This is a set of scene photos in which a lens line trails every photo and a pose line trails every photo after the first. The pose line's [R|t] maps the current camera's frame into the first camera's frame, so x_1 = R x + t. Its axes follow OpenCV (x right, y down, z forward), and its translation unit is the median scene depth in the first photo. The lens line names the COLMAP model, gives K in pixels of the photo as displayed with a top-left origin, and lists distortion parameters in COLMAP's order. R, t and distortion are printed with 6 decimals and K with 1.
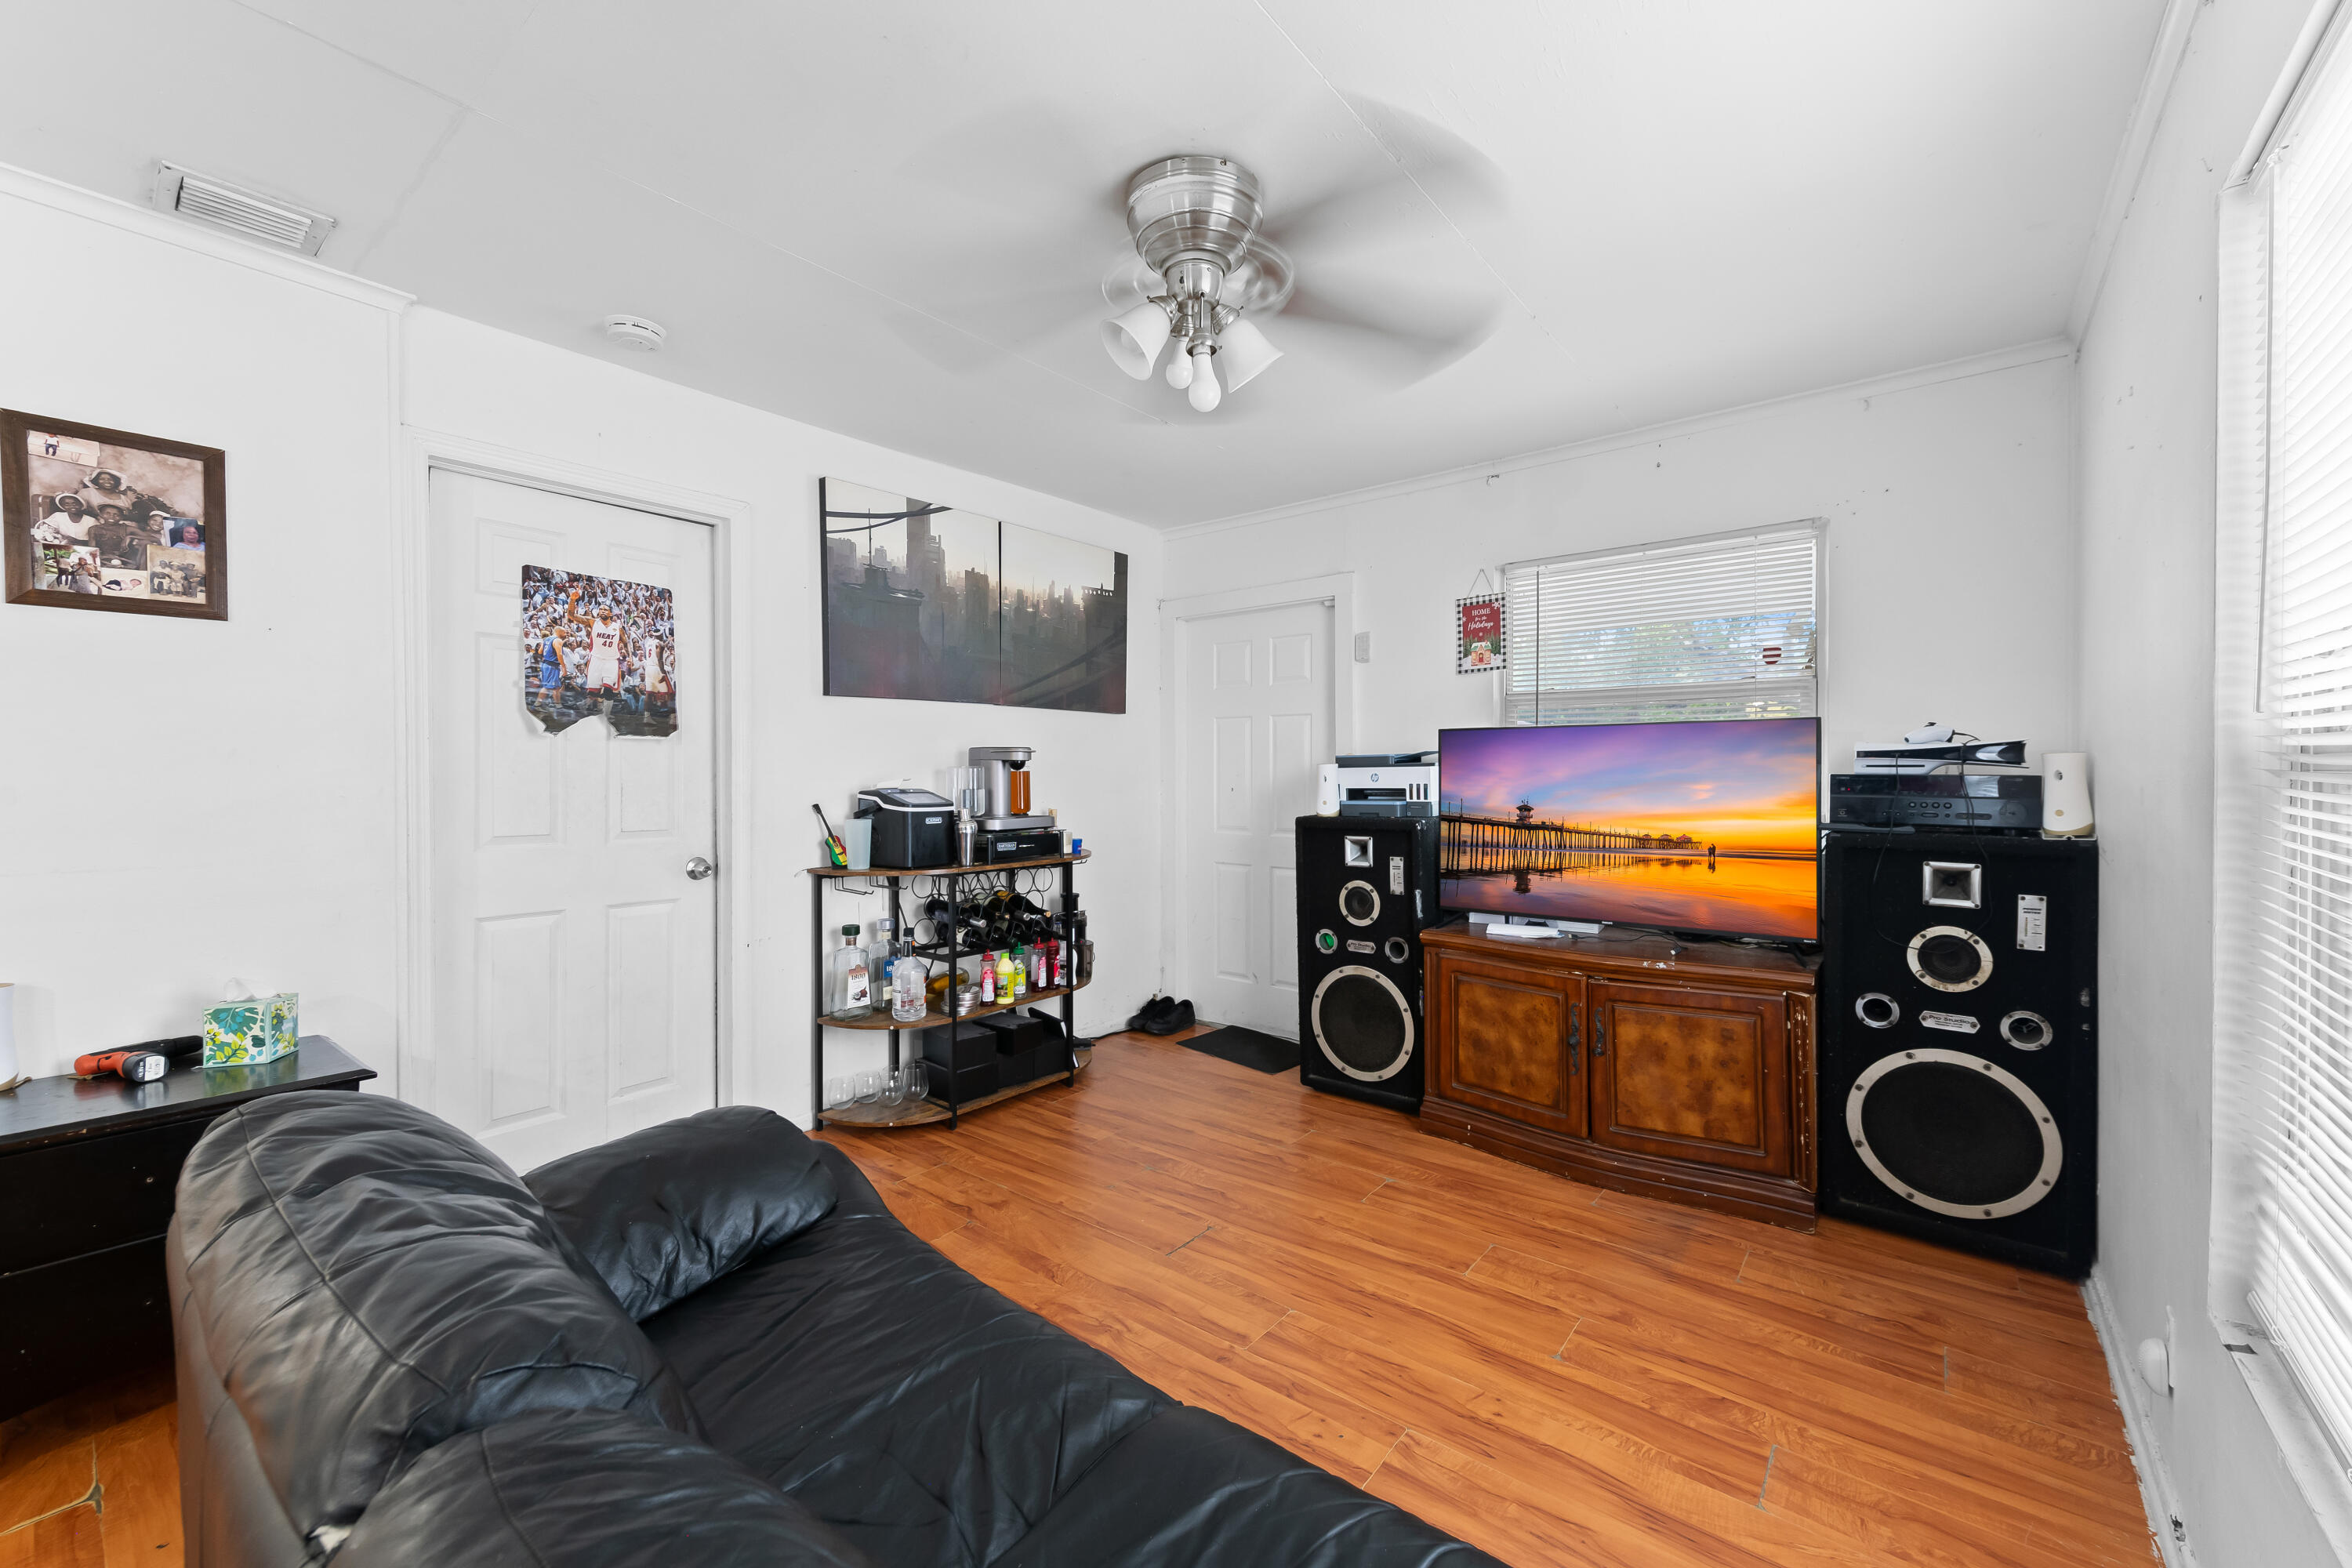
lens RADIAL K [[918.6, 0, 1184.4], [0, 918.6, 775.5], [0, 0, 1]] dist [0.000391, -0.000341]
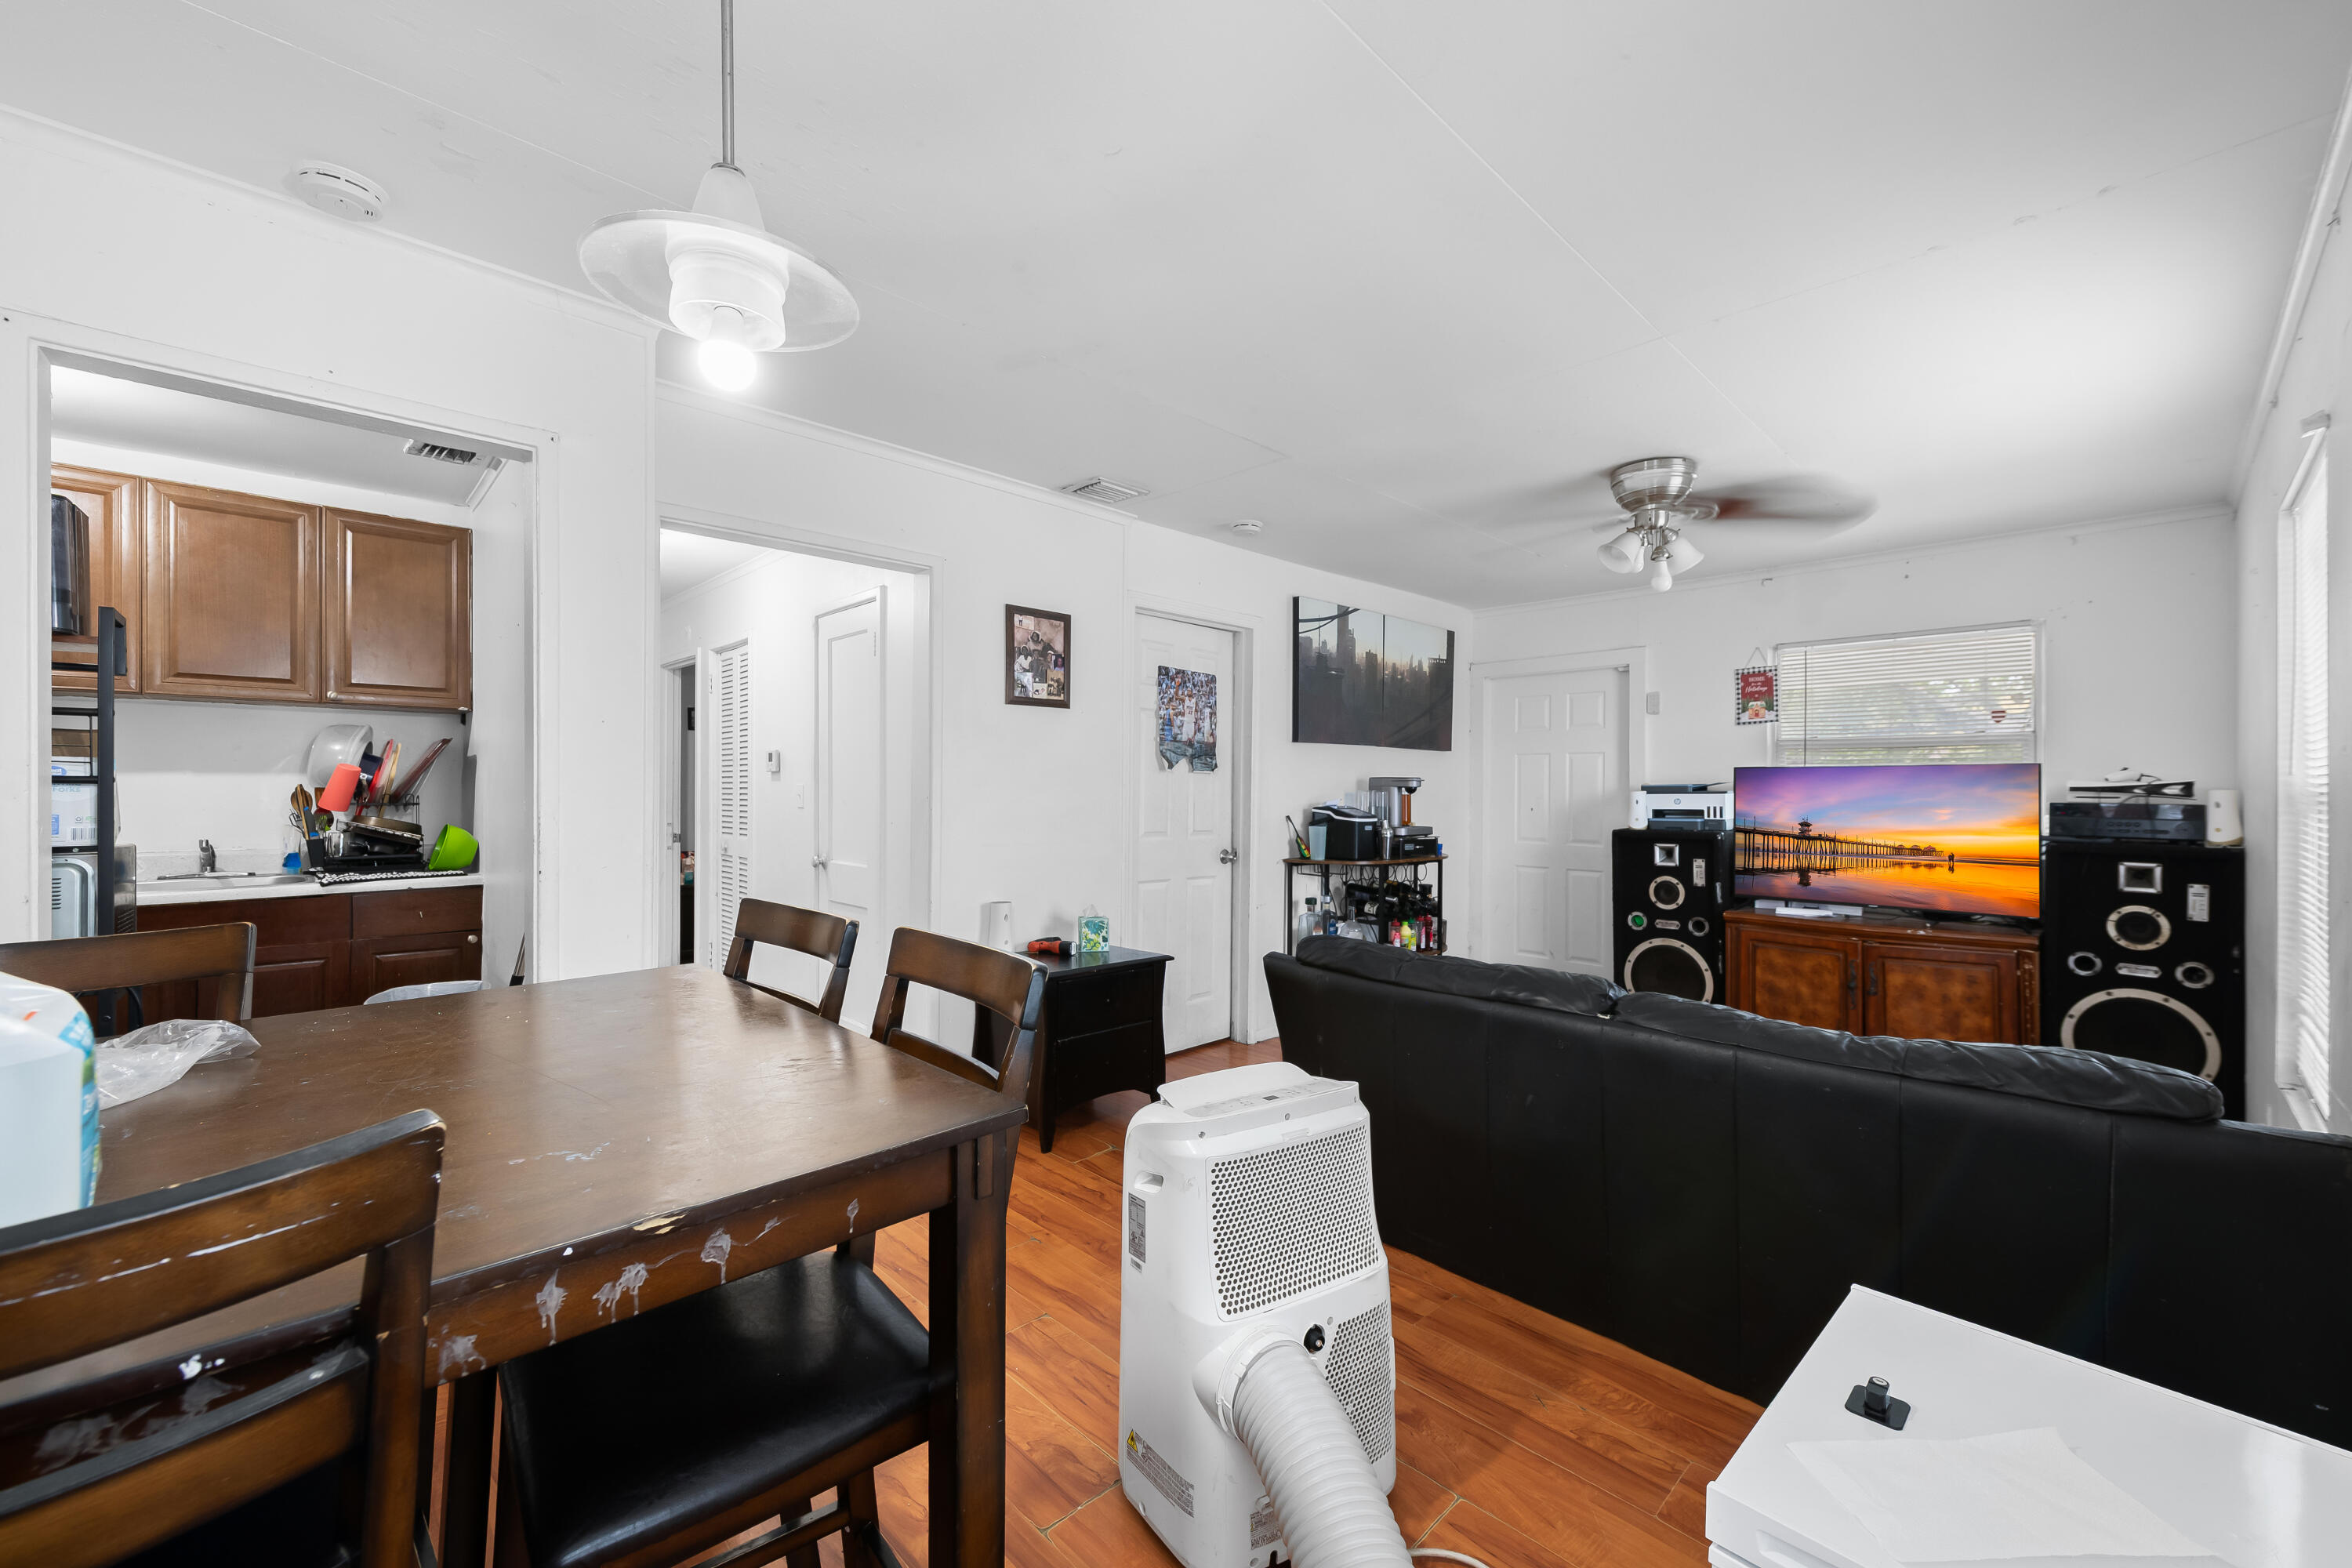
lens RADIAL K [[929.1, 0, 1181.5], [0, 929.1, 782.1], [0, 0, 1]] dist [0.001748, -0.003354]
pose [[0.992272, 0.007665, -0.123843, -0.407045], [-0.009571, 0.999845, -0.014799, 0.000916], [0.123710, 0.015870, 0.992191, -0.535754]]
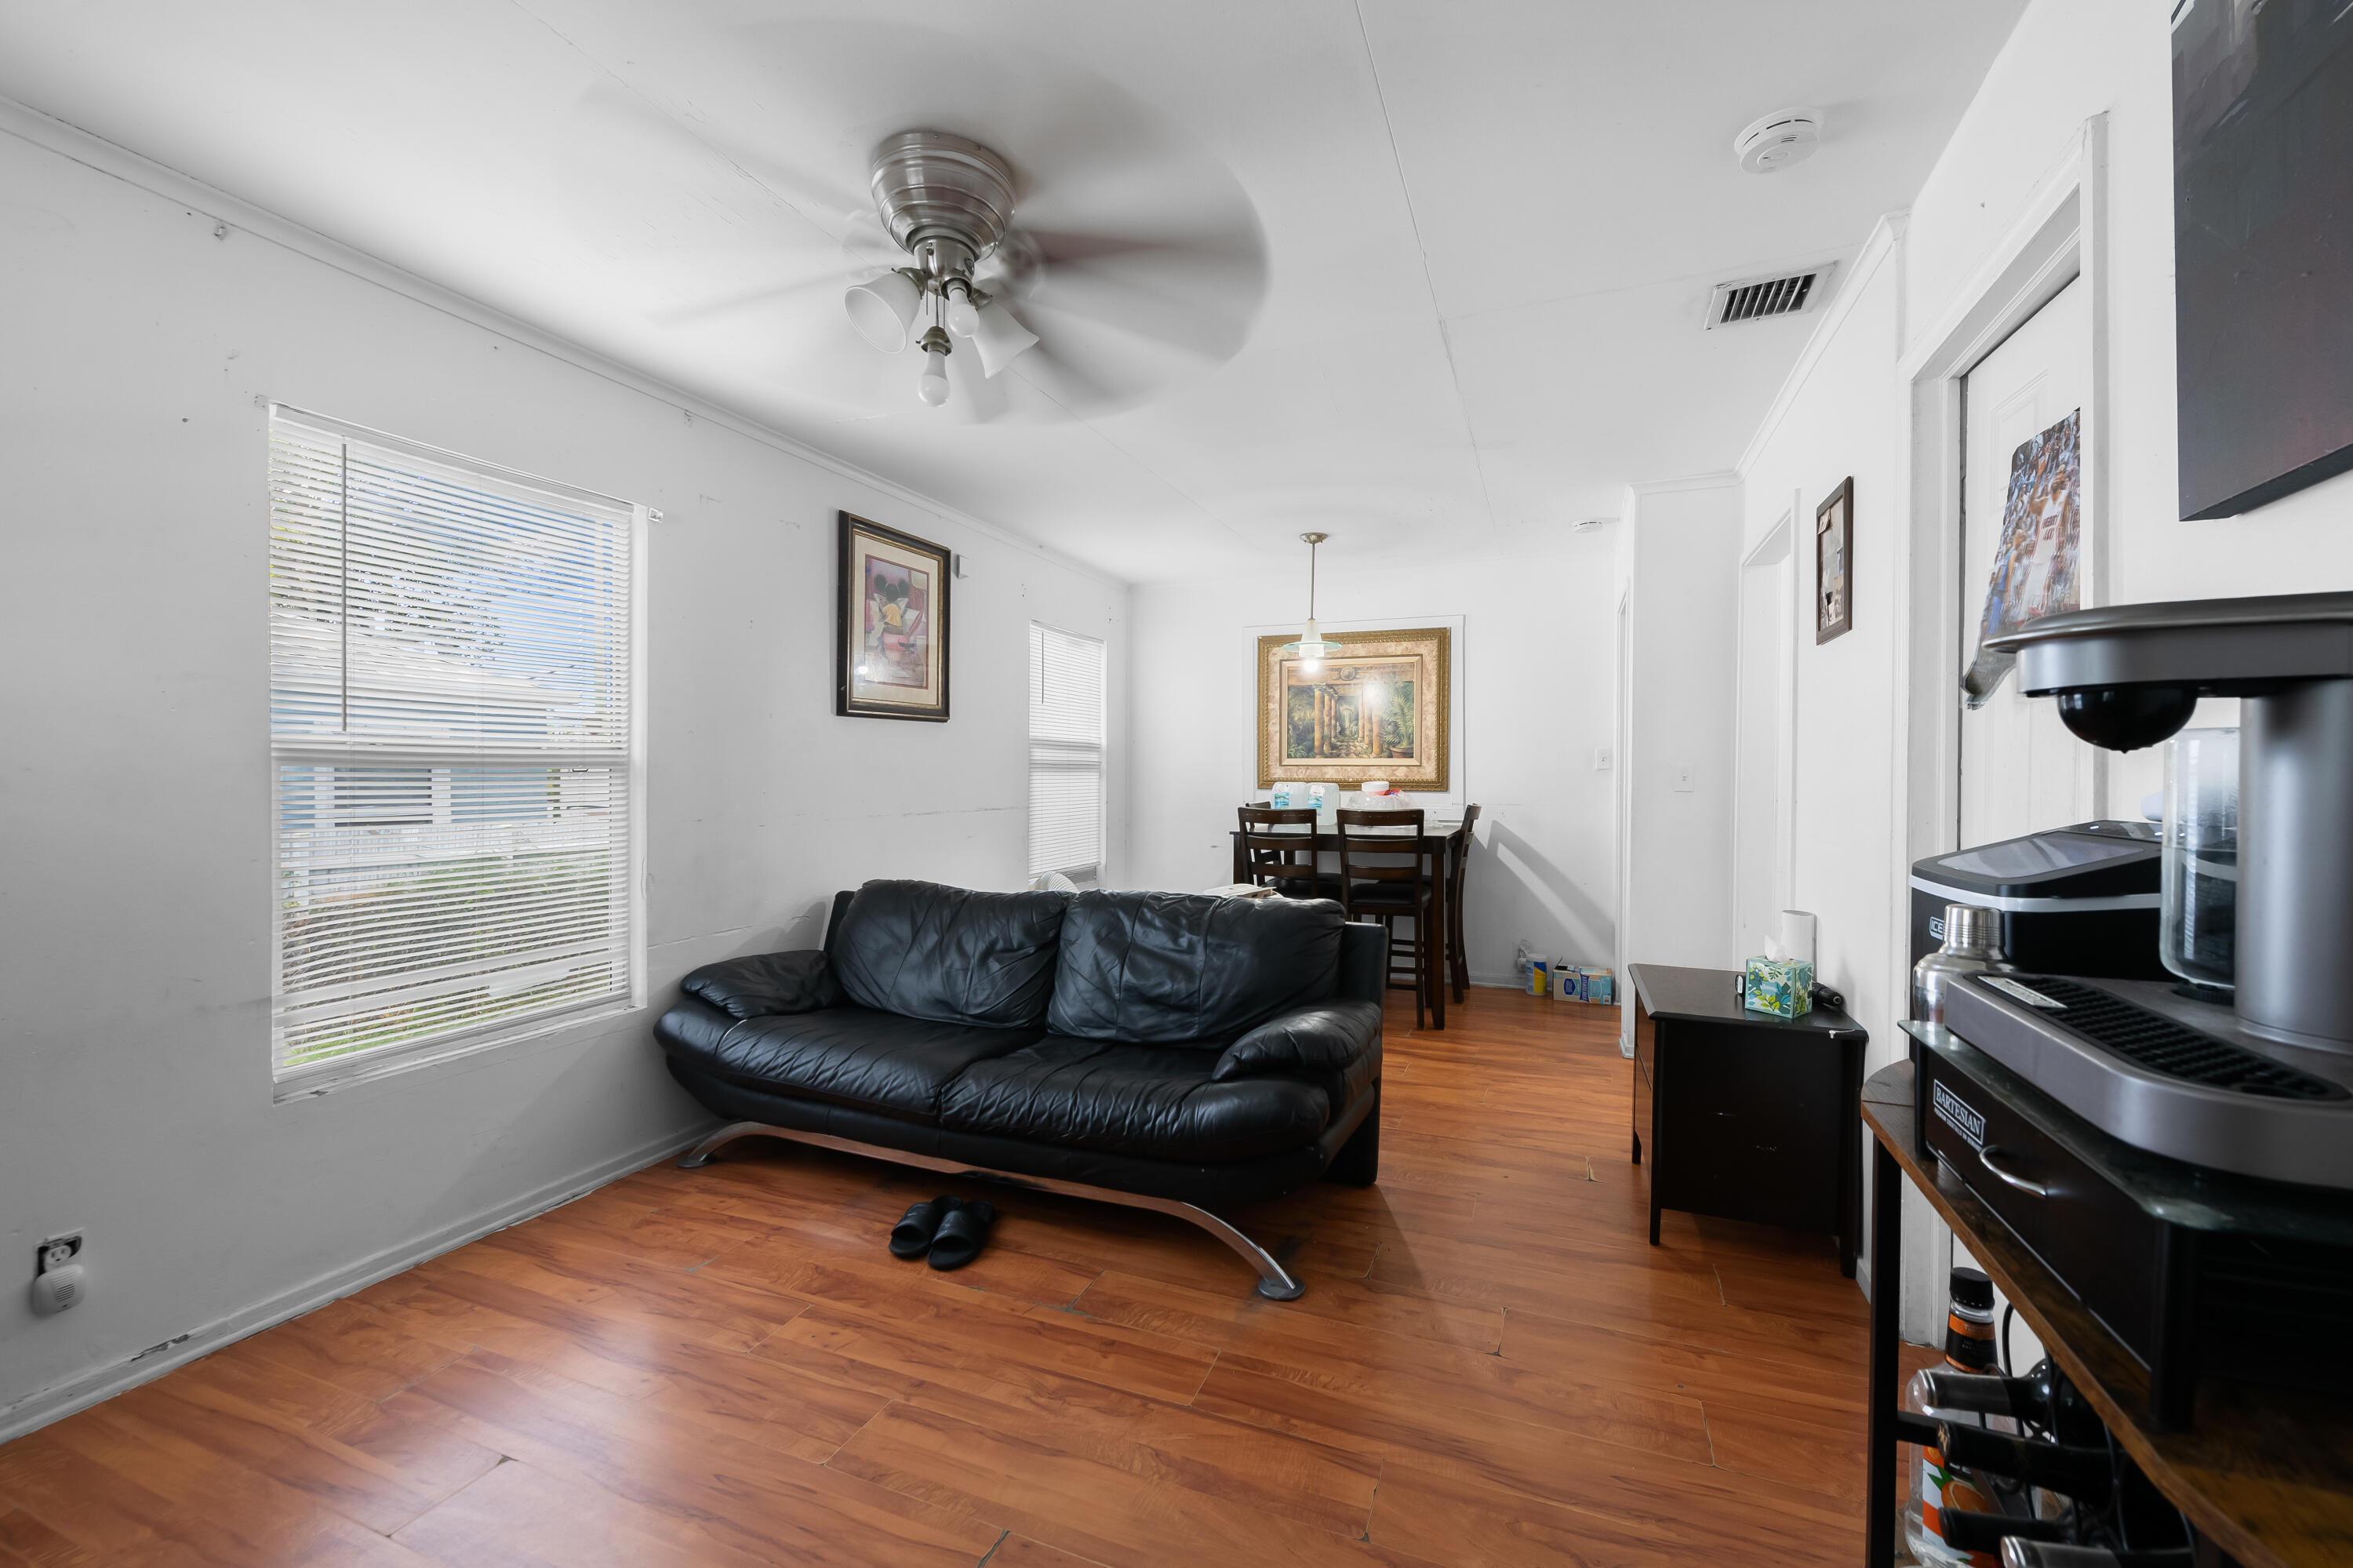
lens RADIAL K [[958.3, 0, 1181.7], [0, 958.3, 777.6], [0, 0, 1]] dist [0.001679, -0.003357]
pose [[-0.956002, 0.003757, -0.293337, 0.044480], [-0.001932, 0.999816, 0.019100, -0.004901], [0.293355, 0.018826, -0.955818, 1.285878]]
